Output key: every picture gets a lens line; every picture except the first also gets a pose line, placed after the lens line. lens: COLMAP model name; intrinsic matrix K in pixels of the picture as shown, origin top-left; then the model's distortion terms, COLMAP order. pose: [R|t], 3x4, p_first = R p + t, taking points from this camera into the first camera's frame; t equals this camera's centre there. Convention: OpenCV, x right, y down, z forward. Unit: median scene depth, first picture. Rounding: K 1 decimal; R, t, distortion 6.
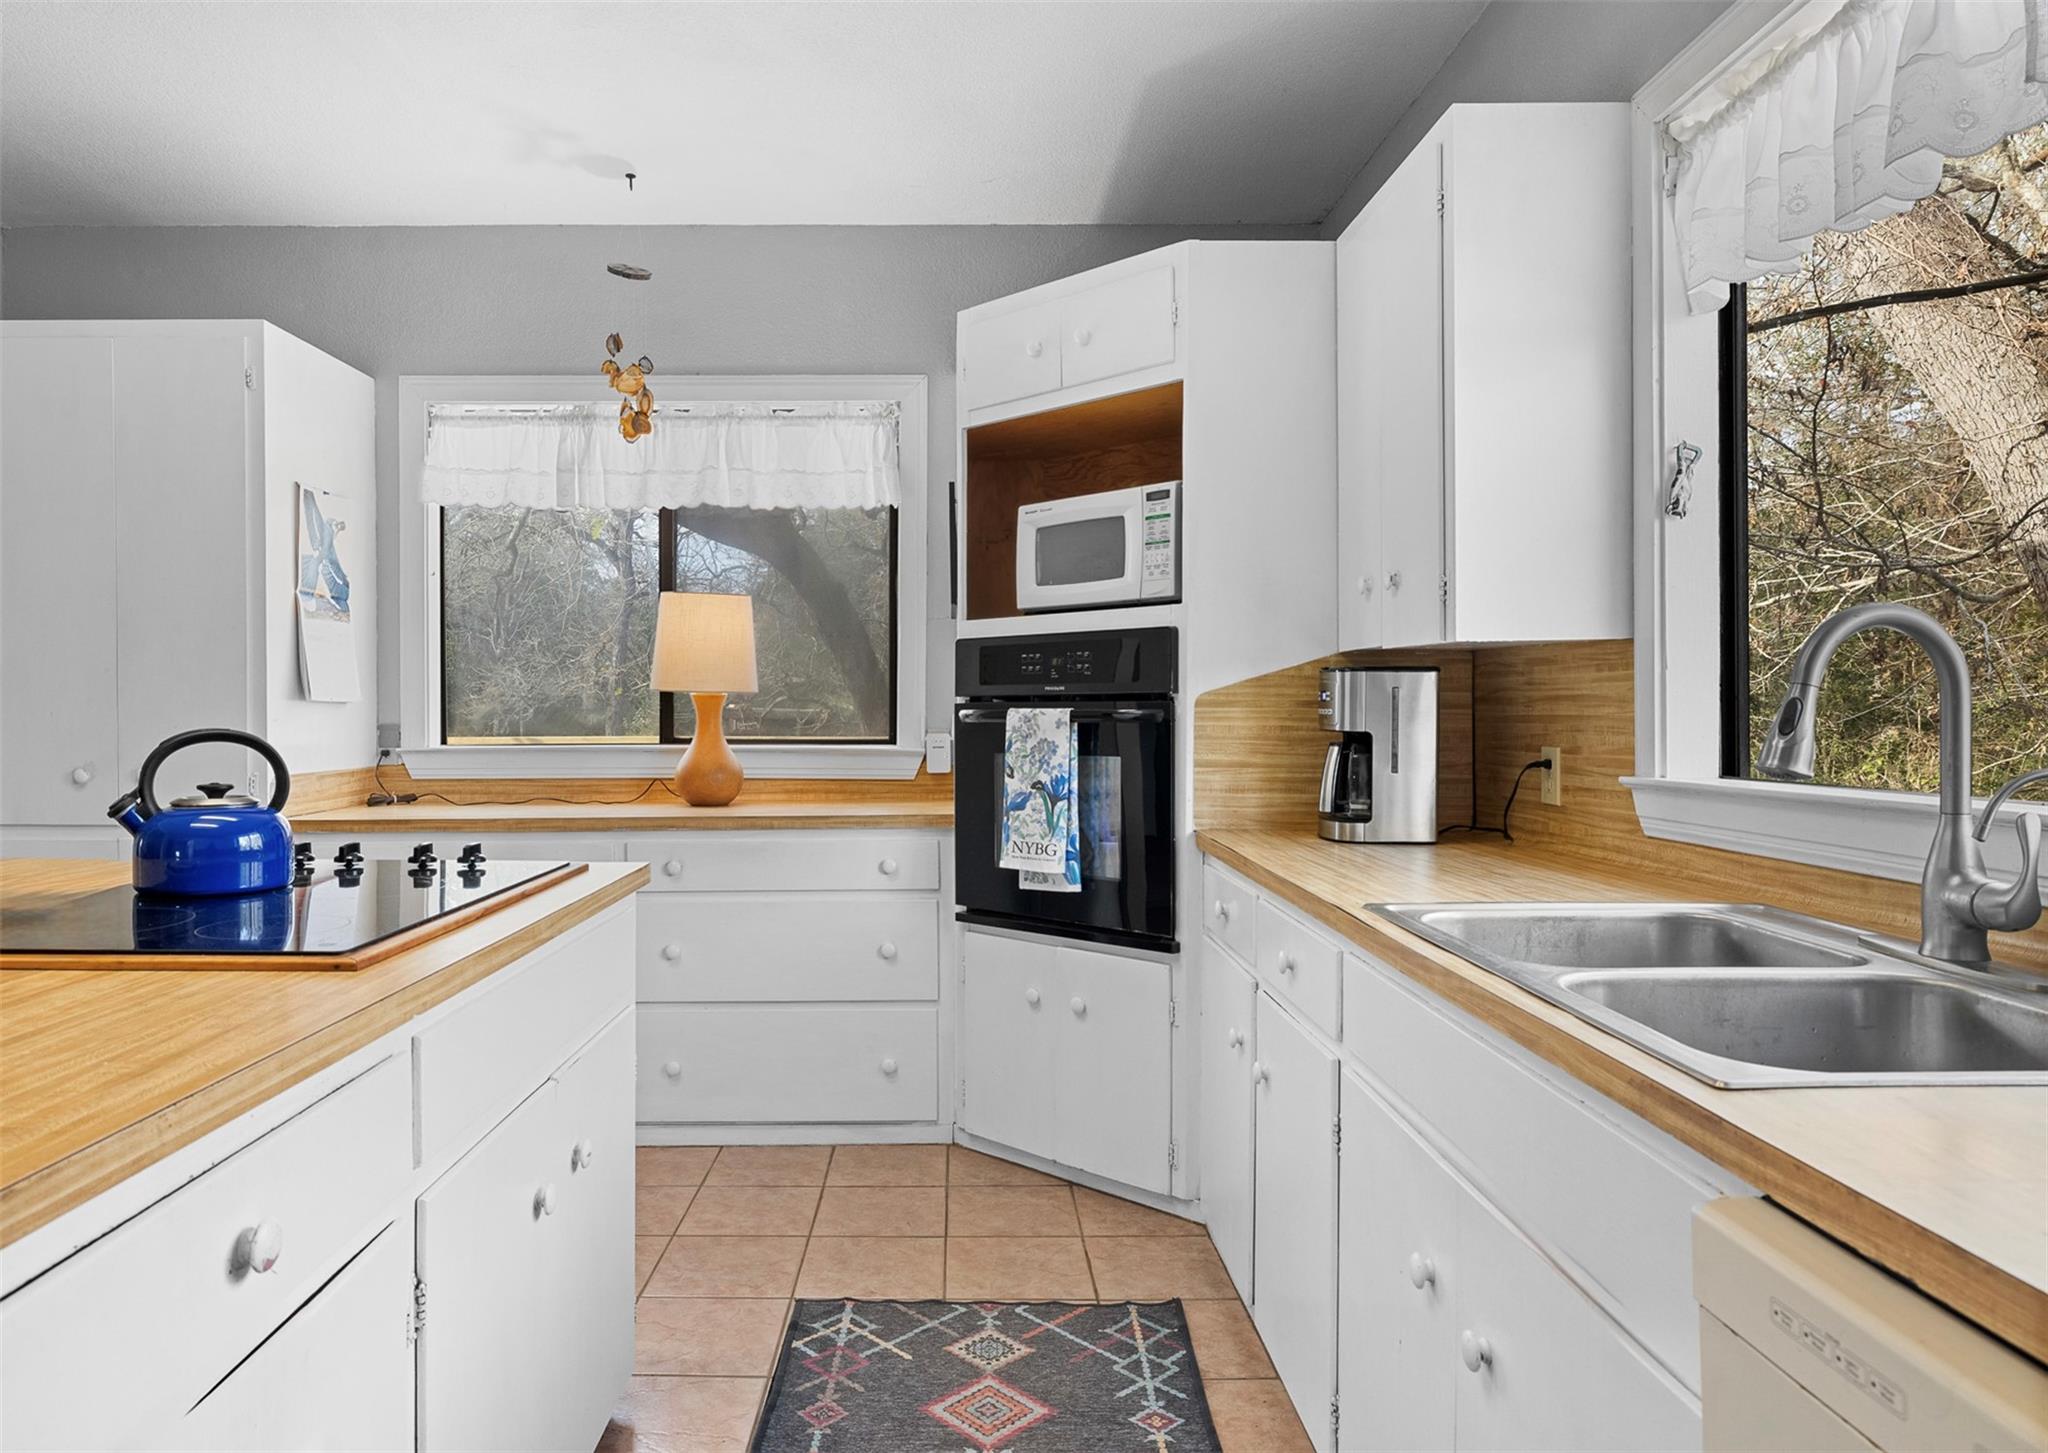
lens RADIAL K [[1273.2, 0, 962.1], [0, 1273.2, 723.9], [0, 0, 1]] dist [-0.000606, -0.000195]
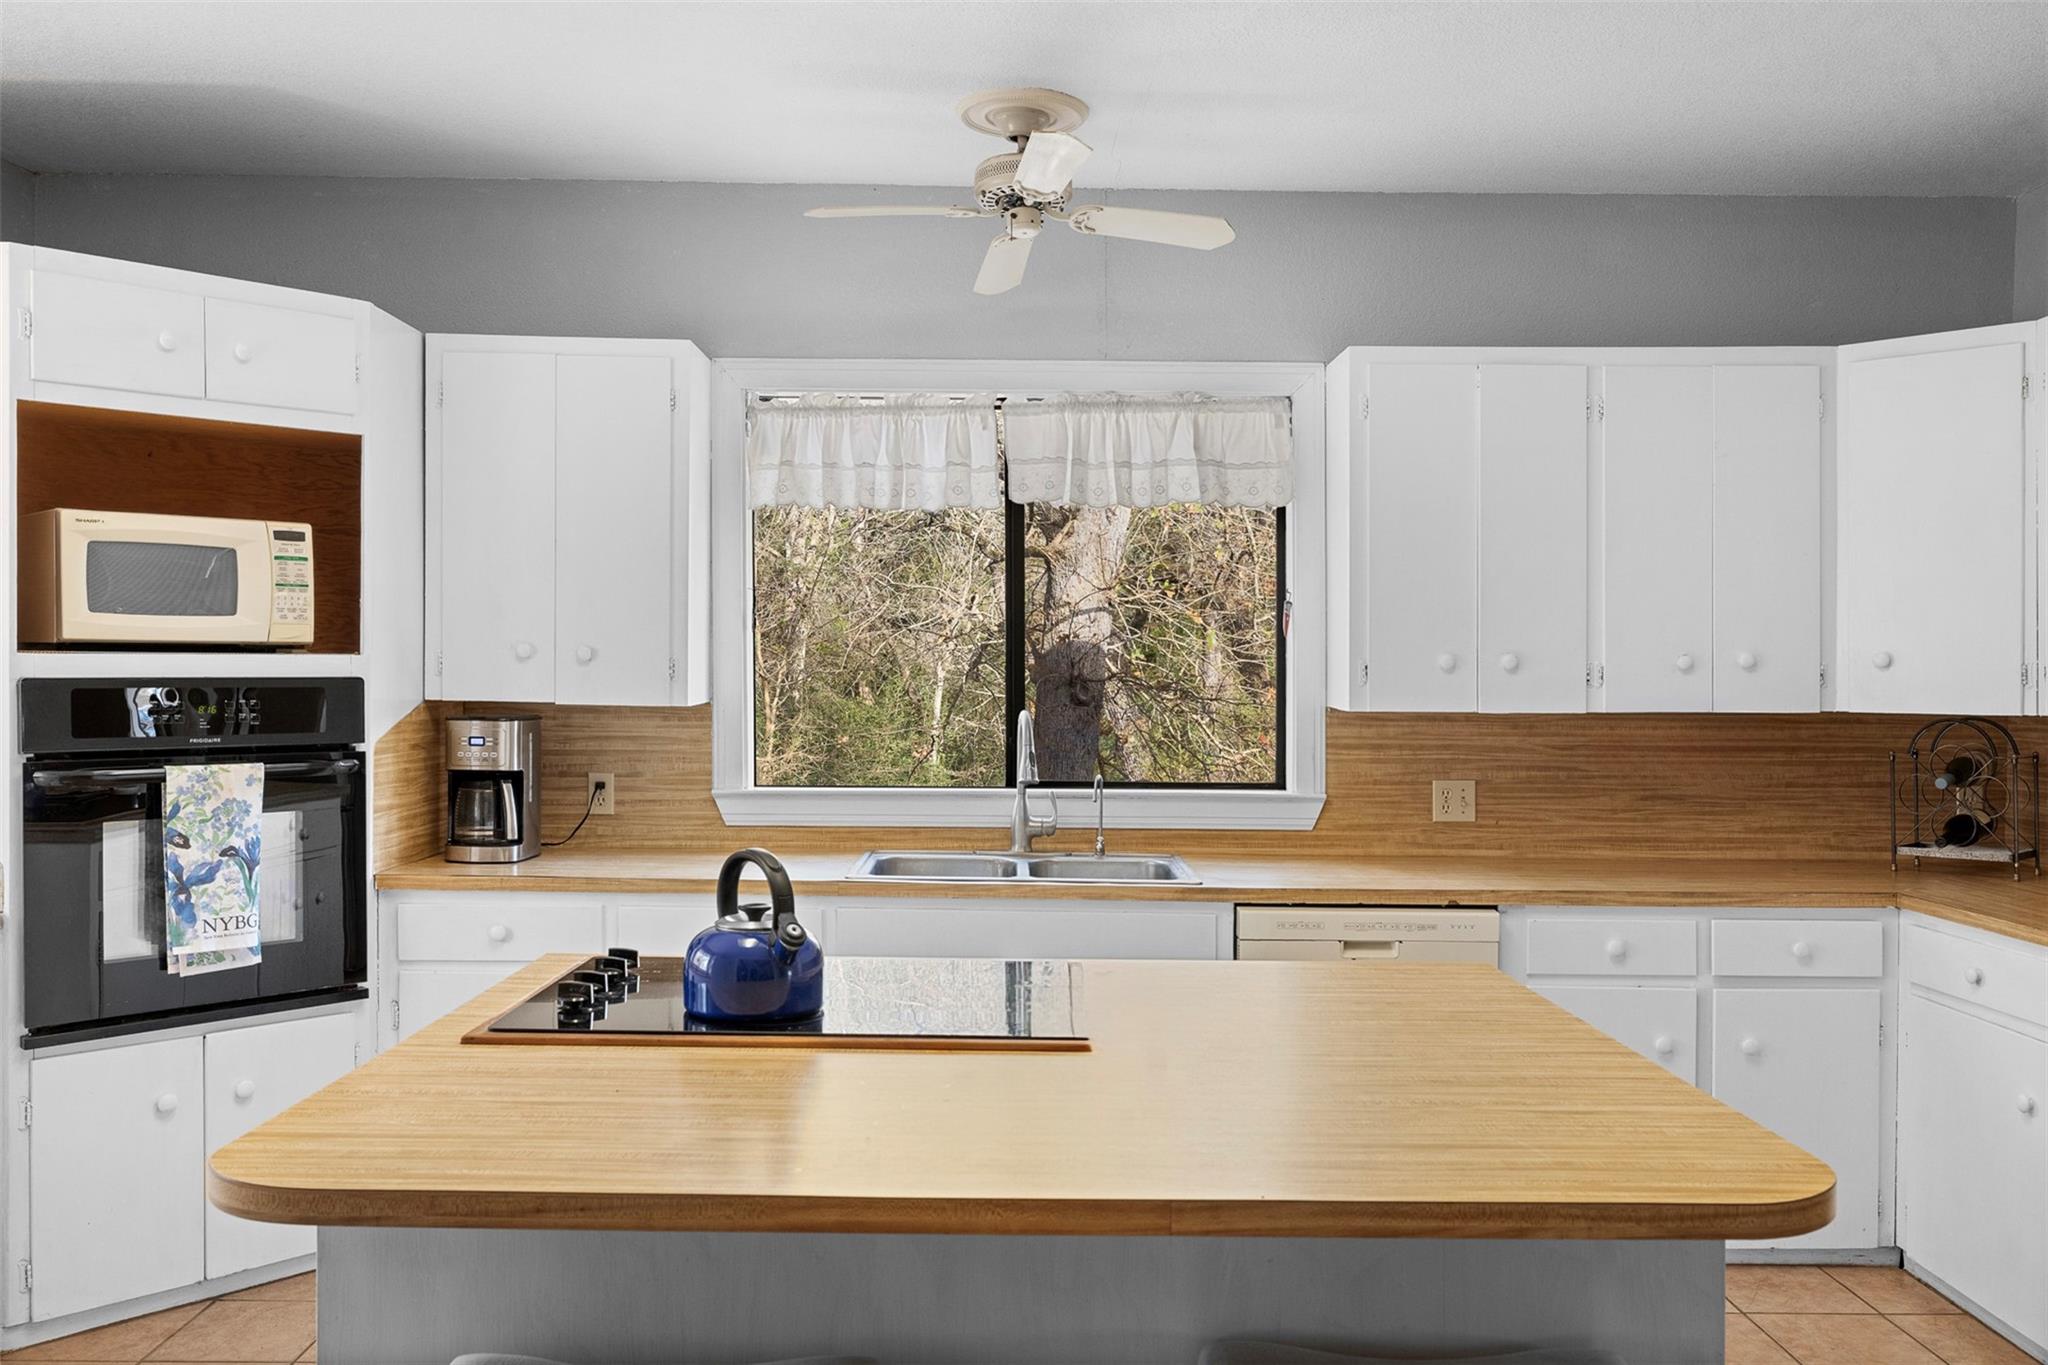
lens RADIAL K [[1616.5, 0, 1030.2], [0, 1616.5, 691.0], [0, 0, 1]] dist [0.000927, -0.002312]
pose [[-0.007158, -0.014242, 0.999873, -1.064181], [0.002563, 0.999895, 0.014261, -0.078029], [-0.999971, 0.002664, -0.007121, 0.448264]]
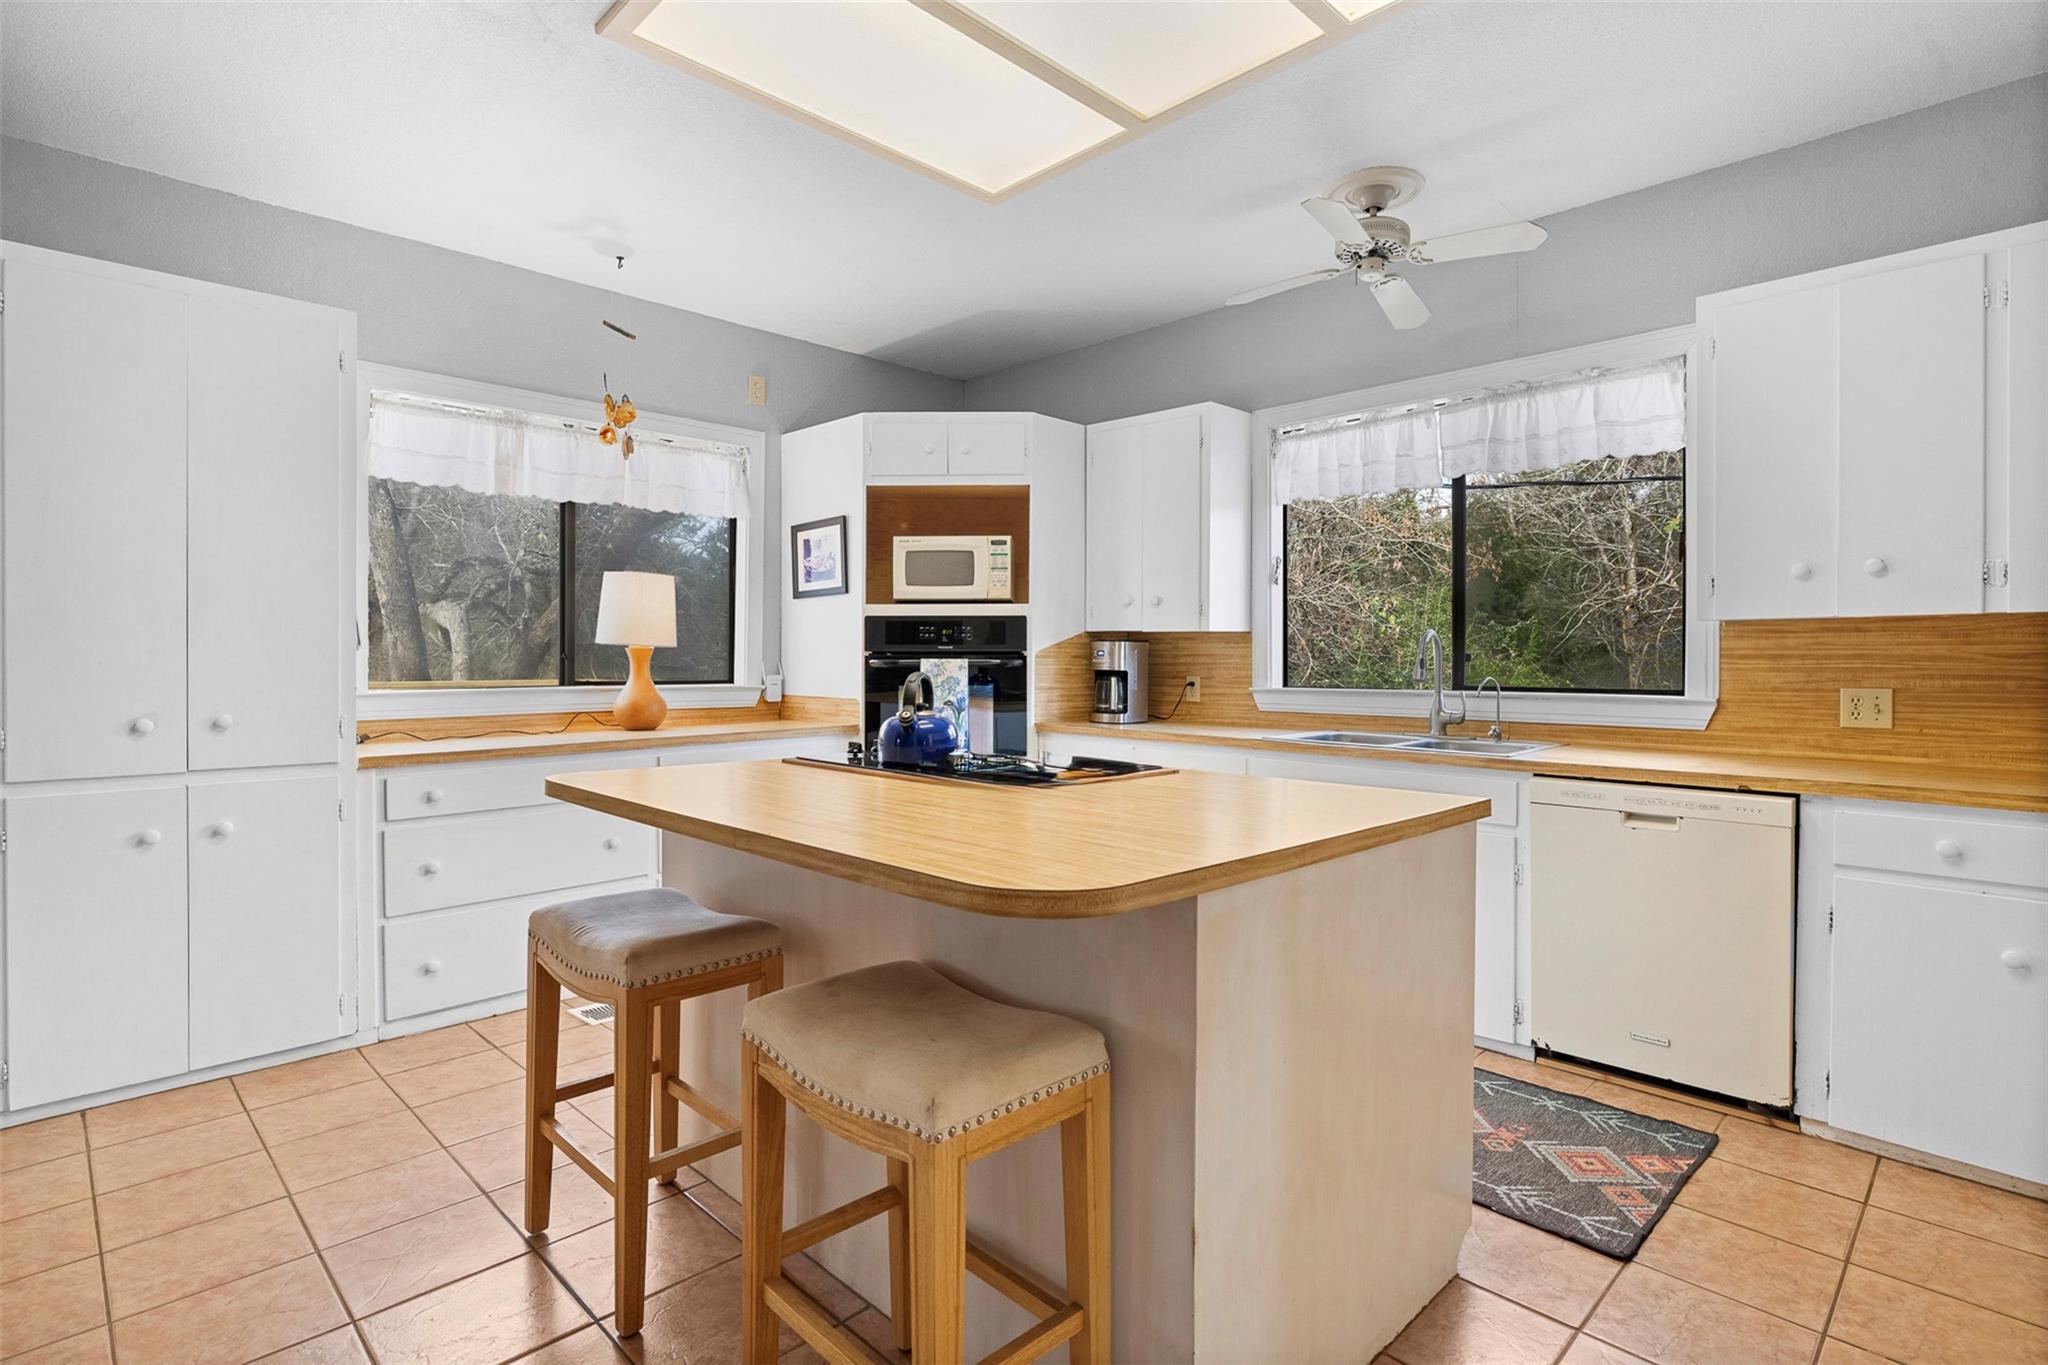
lens RADIAL K [[1013.2, 0, 1024.0], [0, 1013.2, 682.5], [0, 0, 1]] dist [-0.003512, 0.000015]
pose [[0.710558, -0.015008, 0.703479, -0.842326], [0.005909, 0.999865, 0.015362, -0.000608], [-0.703614, -0.006759, 0.710550, -0.060992]]
